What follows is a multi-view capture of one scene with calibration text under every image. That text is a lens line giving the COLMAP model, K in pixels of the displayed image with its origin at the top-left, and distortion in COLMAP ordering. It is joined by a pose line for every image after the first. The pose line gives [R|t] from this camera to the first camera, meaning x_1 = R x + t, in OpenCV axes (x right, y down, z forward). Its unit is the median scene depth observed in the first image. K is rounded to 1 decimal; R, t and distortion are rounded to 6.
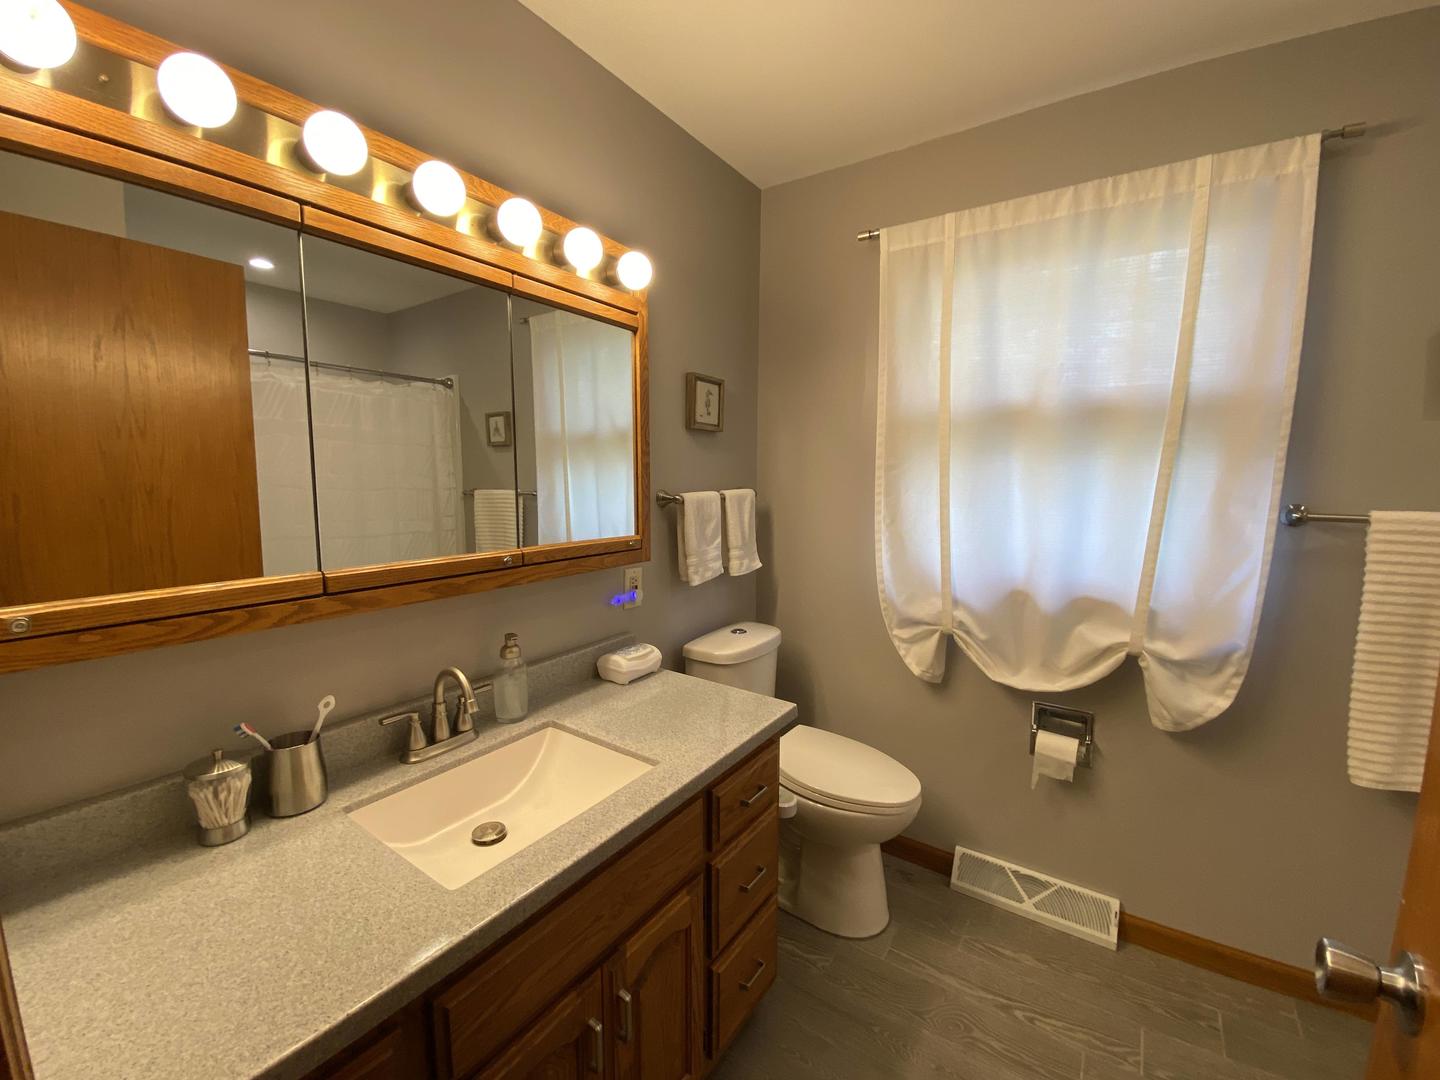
lens RADIAL K [[578.0, 0, 720.6], [0, 578.0, 535.8], [0, 0, 1]] dist [0.031412, -0.026173]
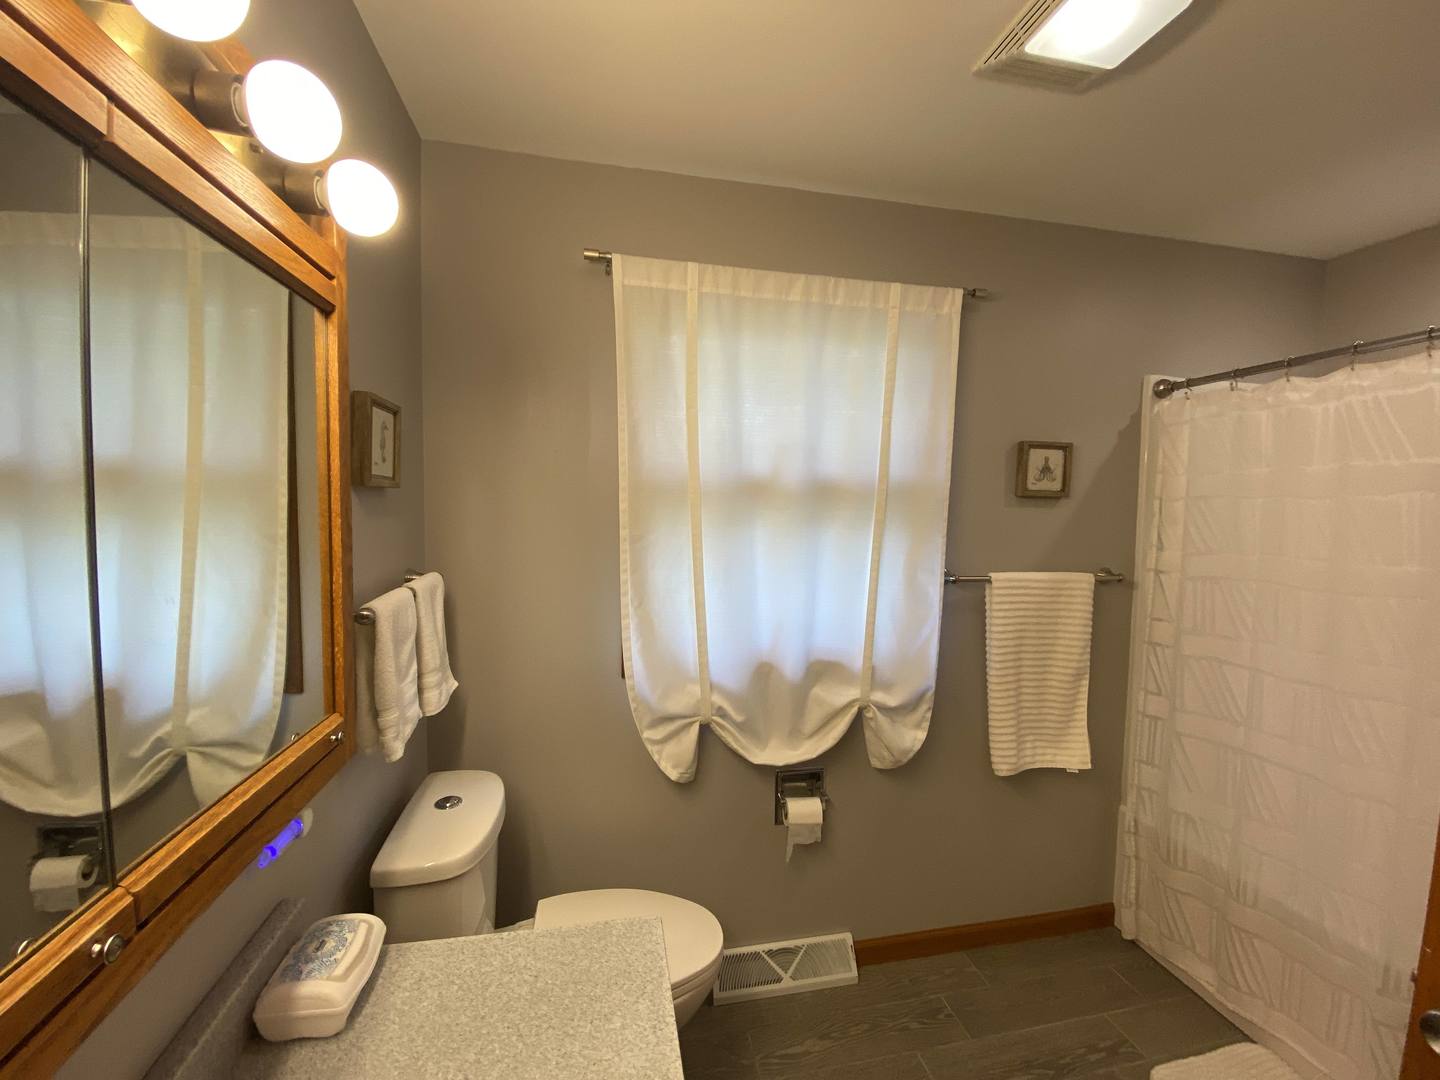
lens RADIAL K [[578.0, 0, 720.6], [0, 578.0, 535.8], [0, 0, 1]] dist [0.031412, -0.026173]
pose [[0.699278, -0.032079, 0.714130, -0.234921], [0.060338, 0.998076, -0.014249, -0.112130], [-0.712299, 0.053054, 0.699868, 0.355984]]
